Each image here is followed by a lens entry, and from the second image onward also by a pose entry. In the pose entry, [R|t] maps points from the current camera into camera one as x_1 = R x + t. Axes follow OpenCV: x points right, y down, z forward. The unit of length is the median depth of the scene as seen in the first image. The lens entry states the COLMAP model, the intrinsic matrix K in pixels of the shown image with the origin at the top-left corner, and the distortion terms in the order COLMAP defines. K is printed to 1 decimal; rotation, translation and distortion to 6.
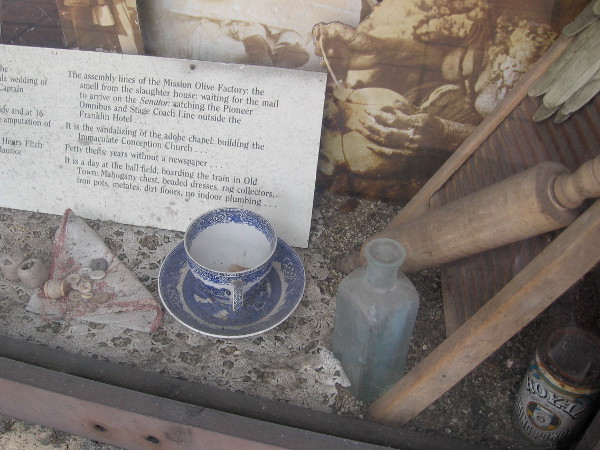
lens RADIAL K [[624.2, 0, 299.9], [0, 624.2, 225.3], [0, 0, 1]] dist [-0.117137, 0.000000]
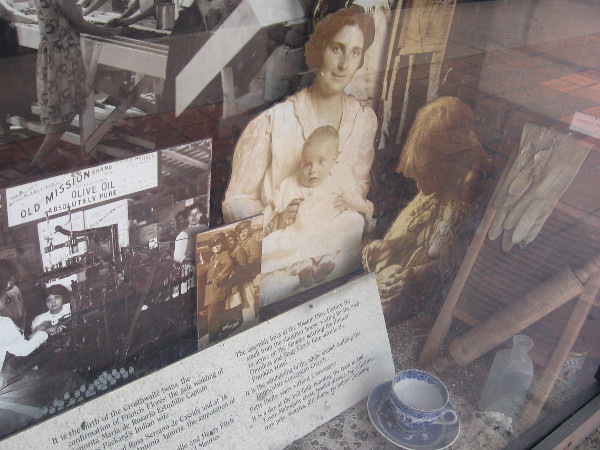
lens RADIAL K [[624.2, 0, 299.5], [0, 624.2, 224.7], [0, 0, 1]] dist [-0.117137, 0.000000]
pose [[0.637386, -0.356053, 0.683349, -1.046857], [0.440976, 0.895805, 0.055437, -0.491995], [-0.631886, 0.266006, 0.727984, -0.056803]]
